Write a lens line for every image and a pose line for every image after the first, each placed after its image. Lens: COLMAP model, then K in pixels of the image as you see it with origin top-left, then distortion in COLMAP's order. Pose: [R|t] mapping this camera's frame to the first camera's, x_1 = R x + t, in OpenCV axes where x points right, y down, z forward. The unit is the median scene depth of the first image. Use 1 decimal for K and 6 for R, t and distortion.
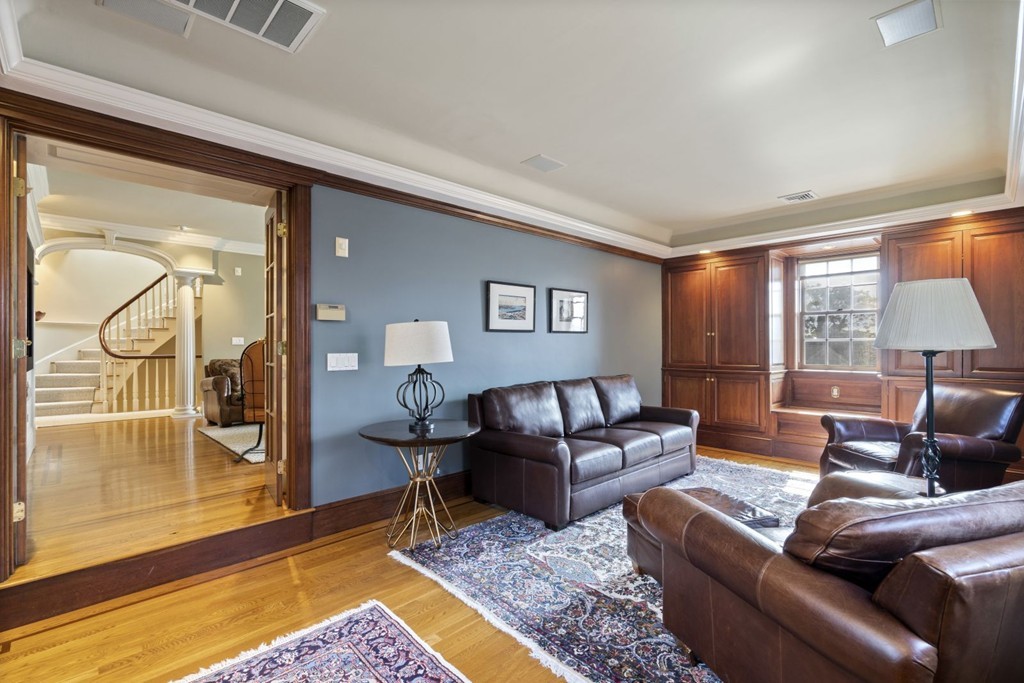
lens RADIAL K [[461.8, 0, 516.5], [0, 461.8, 344.6], [0, 0, 1]] dist [-0.005894, 0.002034]
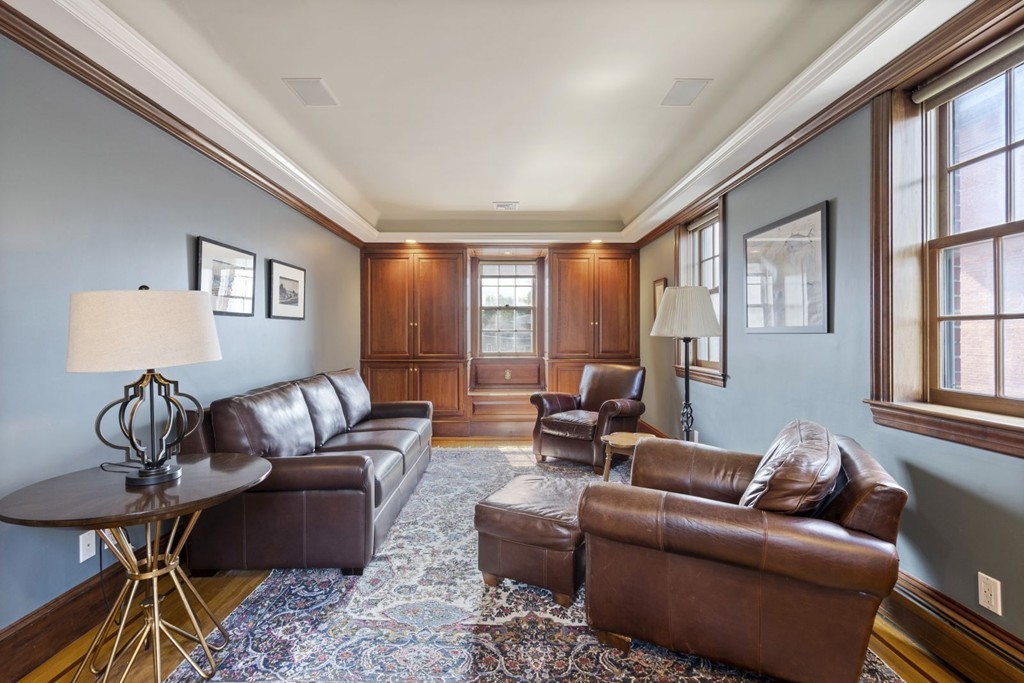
lens RADIAL K [[461.8, 0, 513.1], [0, 461.8, 334.8], [0, 0, 1]] dist [-0.005894, 0.002034]
pose [[0.687543, 0.002332, 0.726139, -0.281015], [-0.000333, 0.999996, -0.002896, 0.005281], [-0.726143, 0.001750, 0.687541, 0.267725]]
